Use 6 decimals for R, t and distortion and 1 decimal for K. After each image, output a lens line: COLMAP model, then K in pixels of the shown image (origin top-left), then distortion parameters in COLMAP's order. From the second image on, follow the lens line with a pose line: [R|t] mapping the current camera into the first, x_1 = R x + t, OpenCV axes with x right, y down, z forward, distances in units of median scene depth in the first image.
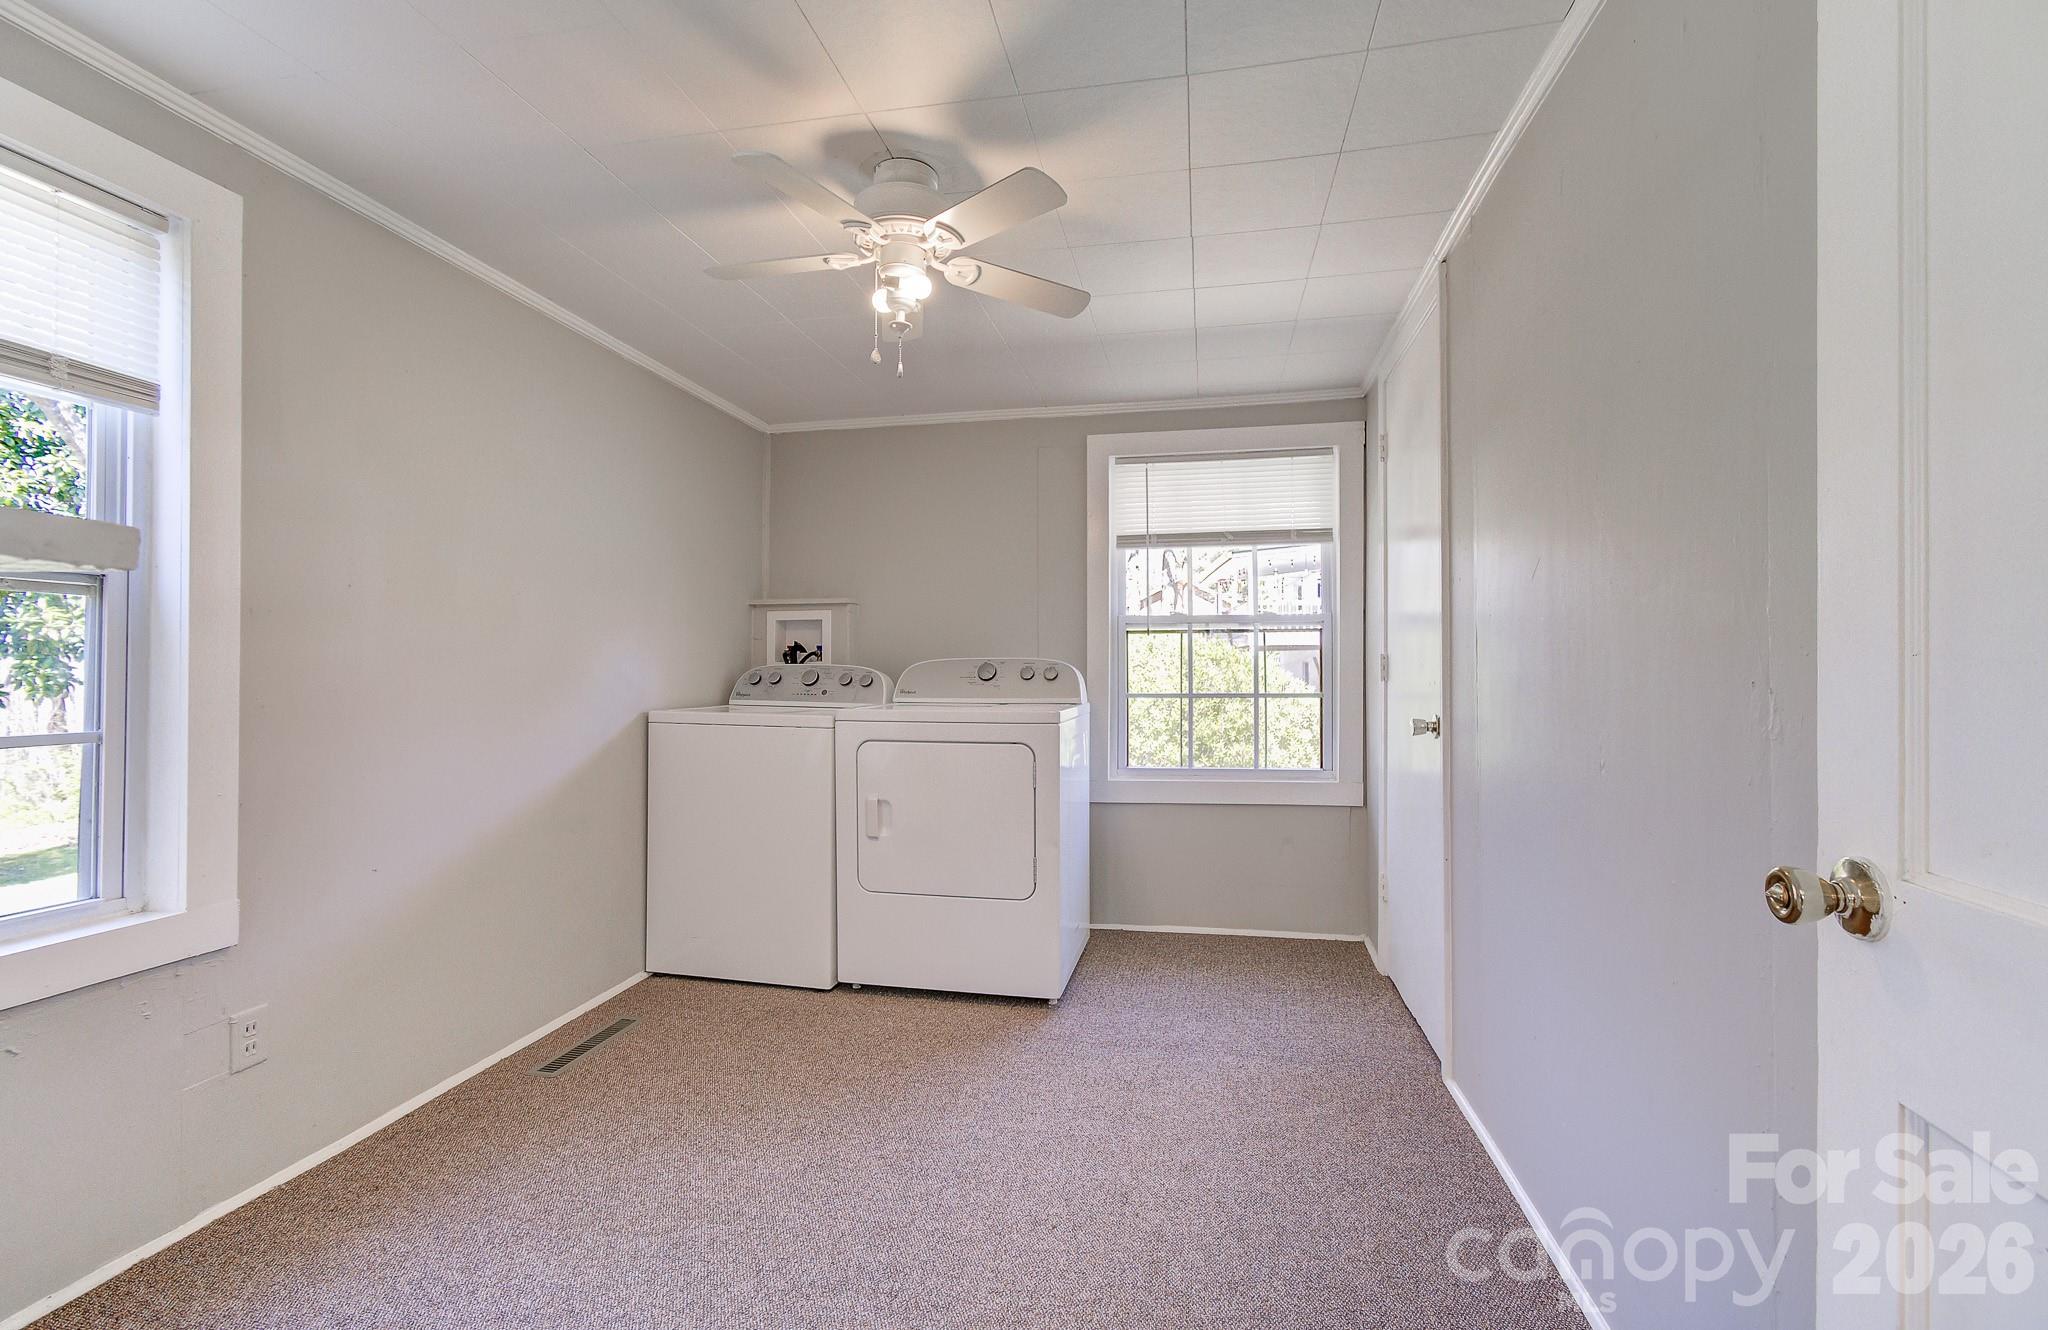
lens RADIAL K [[887.8, 0, 1019.2], [0, 887.8, 669.1], [0, 0, 1]] dist [0.003006, 0.001499]
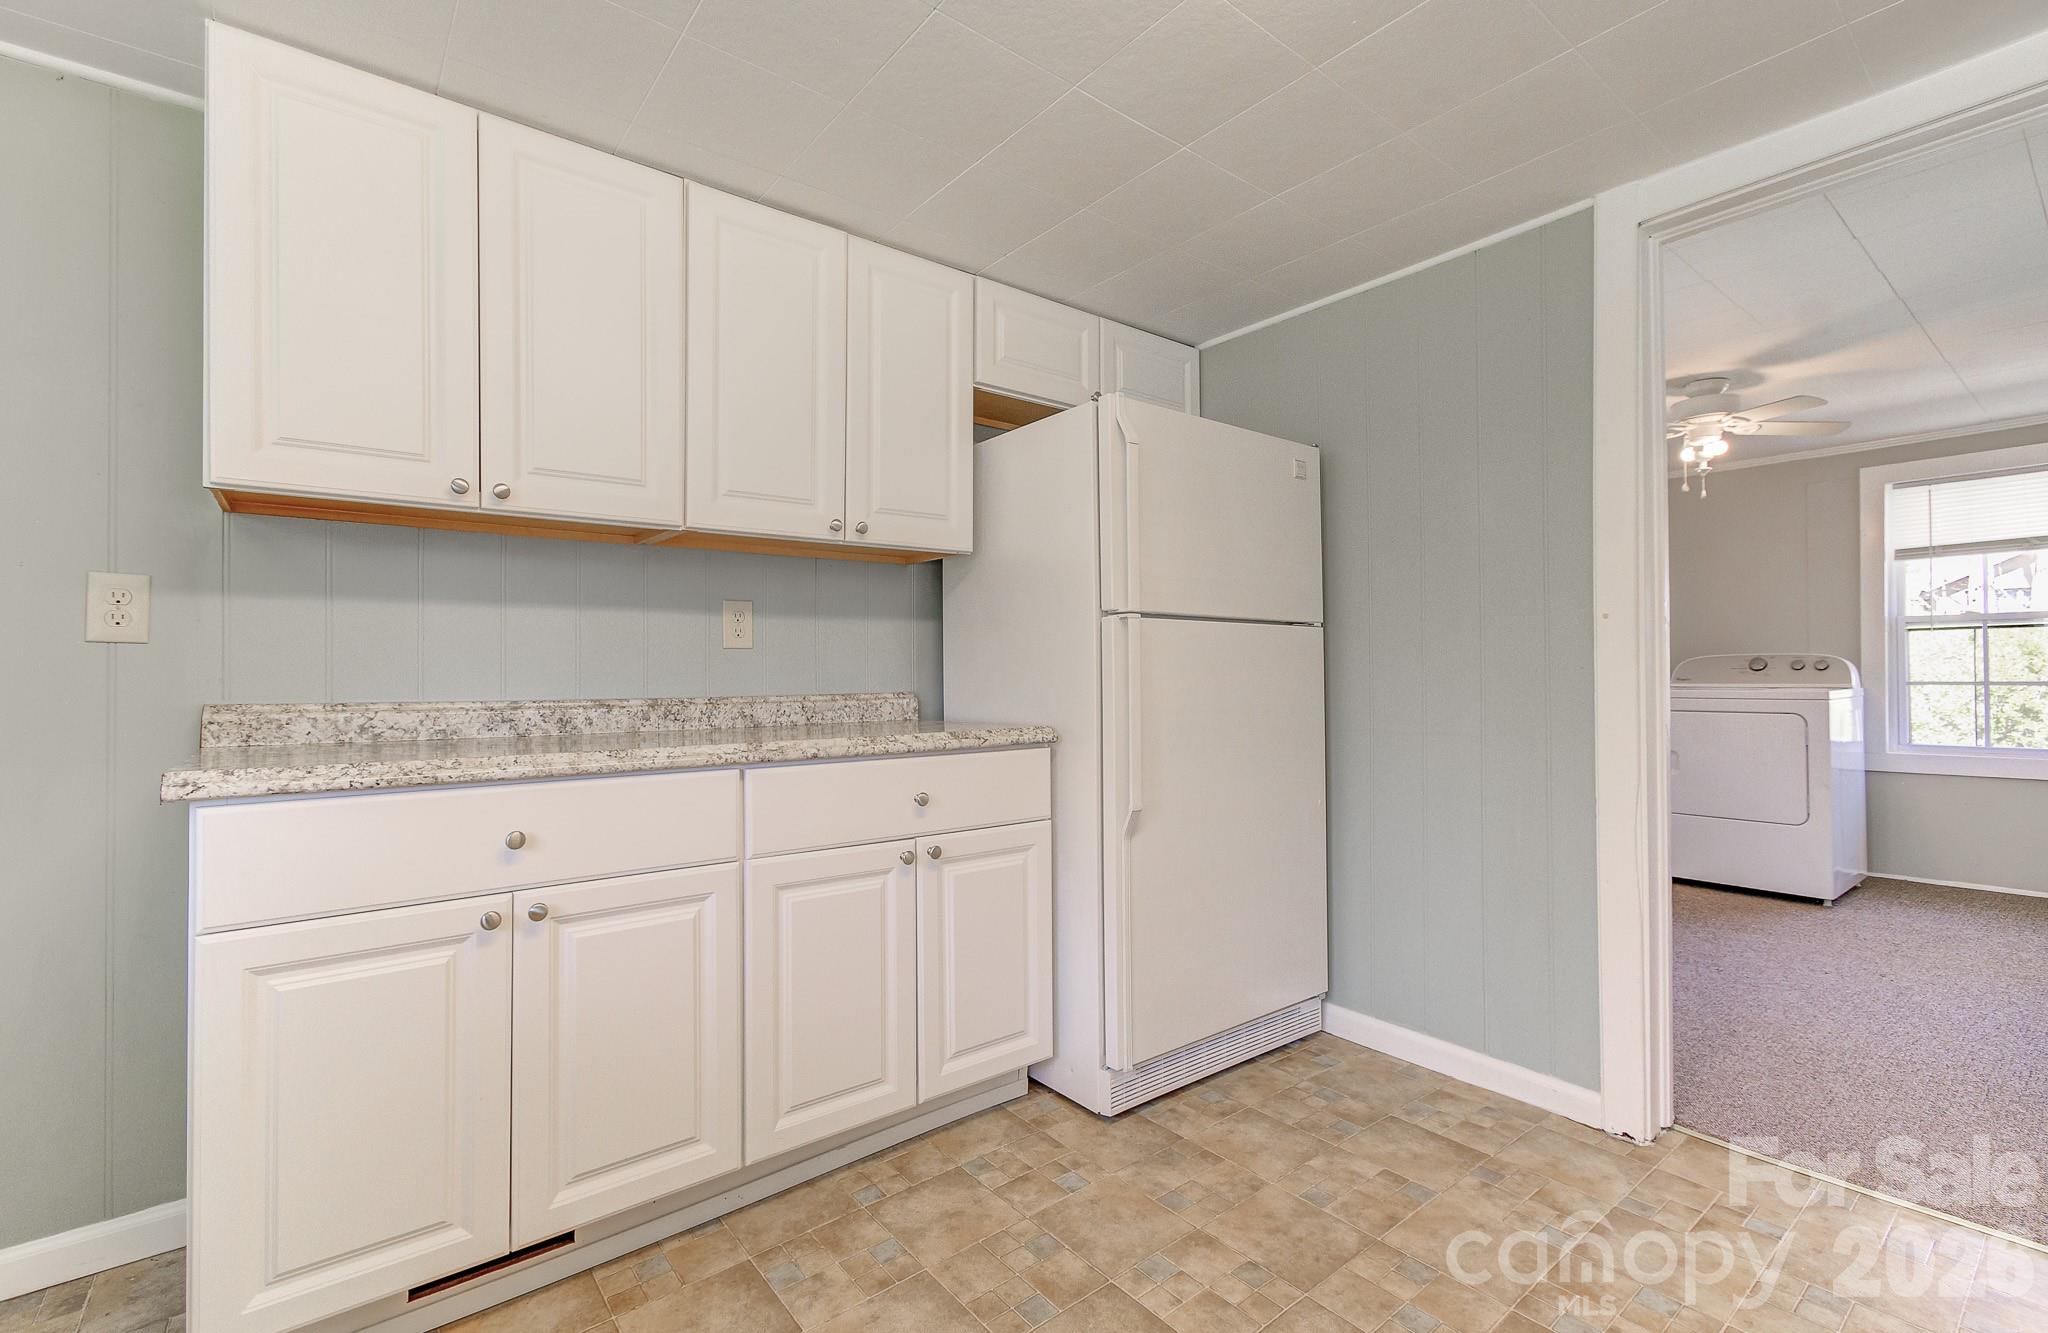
lens RADIAL K [[887.8, 0, 1032.4], [0, 887.8, 670.6], [0, 0, 1]] dist [0.003006, 0.001499]
pose [[0.768495, -0.007241, -0.639815, -0.016251], [0.009170, 0.999958, -0.000302, 0.002721], [0.639790, -0.005635, 0.768529, -0.691975]]
